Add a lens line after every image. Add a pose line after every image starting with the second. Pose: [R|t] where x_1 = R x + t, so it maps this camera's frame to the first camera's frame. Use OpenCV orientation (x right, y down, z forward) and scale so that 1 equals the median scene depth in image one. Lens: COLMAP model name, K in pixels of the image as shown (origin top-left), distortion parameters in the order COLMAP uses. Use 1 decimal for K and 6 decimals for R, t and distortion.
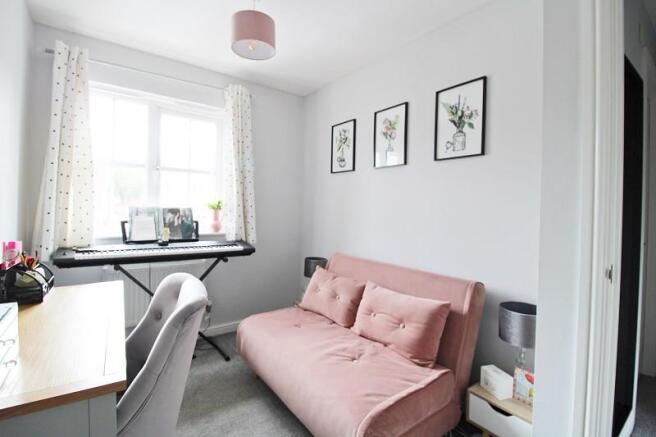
lens RADIAL K [[304.9, 0, 331.8], [0, 304.9, 212.7], [0, 0, 1]] dist [0.002561, -0.013427]
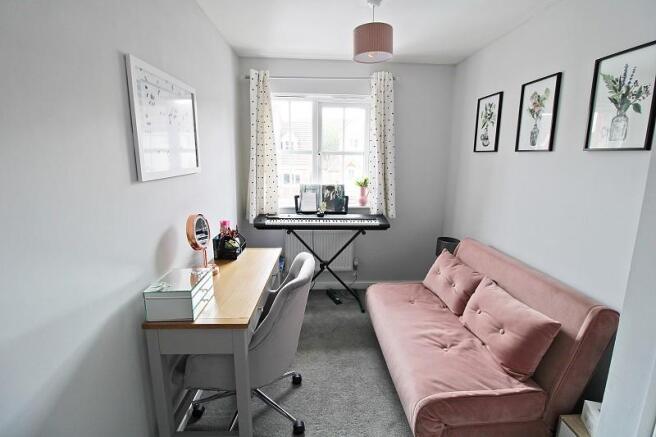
lens RADIAL K [[304.9, 0, 331.8], [0, 304.9, 212.7], [0, 0, 1]] dist [0.002561, -0.013427]
pose [[0.832759, 0.086684, -0.546808, 0.208756], [0.001076, 0.987411, 0.158171, -0.120677], [0.553635, -0.132306, 0.822182, -0.043123]]
